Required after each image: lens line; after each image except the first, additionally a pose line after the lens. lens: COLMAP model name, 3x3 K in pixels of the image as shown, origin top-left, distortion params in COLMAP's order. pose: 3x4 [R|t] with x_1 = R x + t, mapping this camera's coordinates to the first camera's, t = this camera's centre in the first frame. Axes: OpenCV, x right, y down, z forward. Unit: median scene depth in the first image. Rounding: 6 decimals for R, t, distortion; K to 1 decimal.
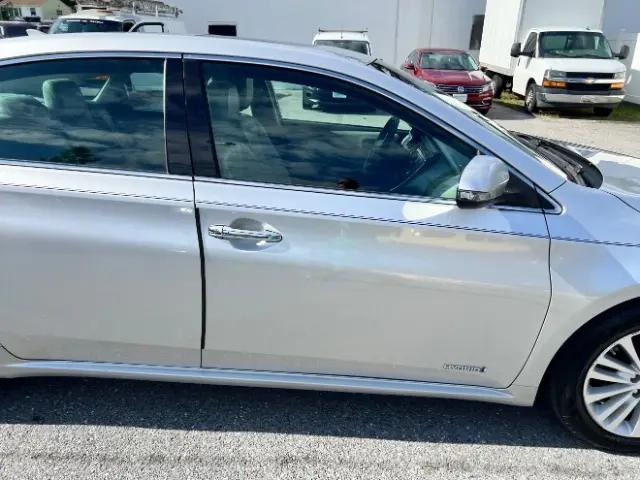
lens RADIAL K [[478.2, 0, 323.2], [0, 478.2, 252.5], [0, 0, 1]] dist [0.052832, -0.066944]
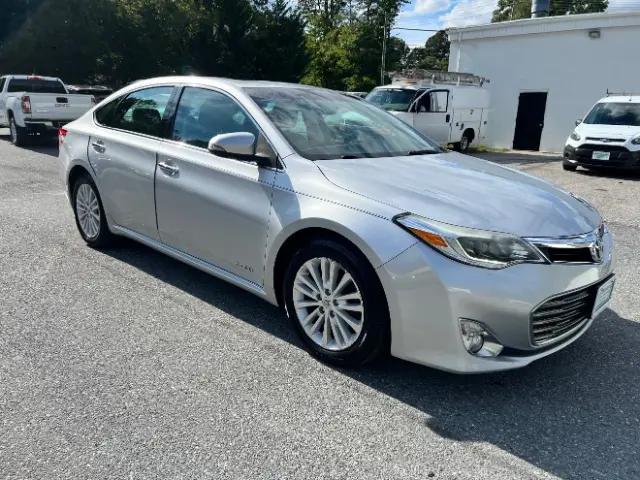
lens RADIAL K [[478.2, 0, 323.2], [0, 478.2, 252.5], [0, 0, 1]] dist [0.052832, -0.066944]
pose [[0.760746, 0.187784, -0.621291, 0.237064], [-0.268014, 0.962697, -0.037199, 0.029290], [0.591129, 0.194814, 0.782696, -0.017362]]
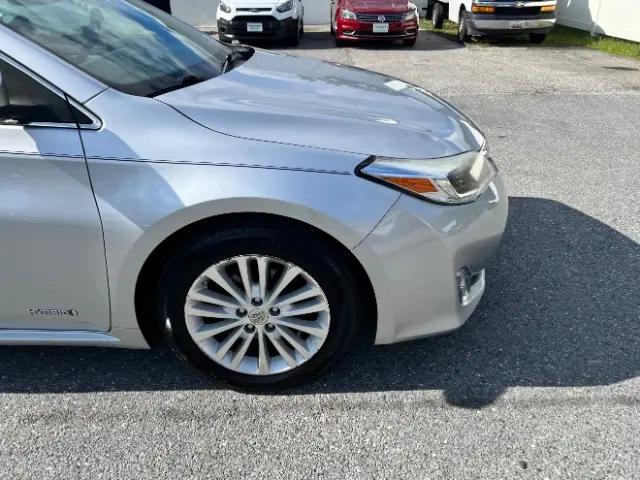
lens RADIAL K [[479.9, 0, 327.0], [0, 479.9, 248.7], [0, 0, 1]] dist [0.045211, -0.053426]
pose [[0.998406, -0.049490, 0.027128, 0.125087], [0.046533, 0.993845, 0.100536, 0.009172], [-0.031936, -0.099113, 0.994564, 0.016631]]
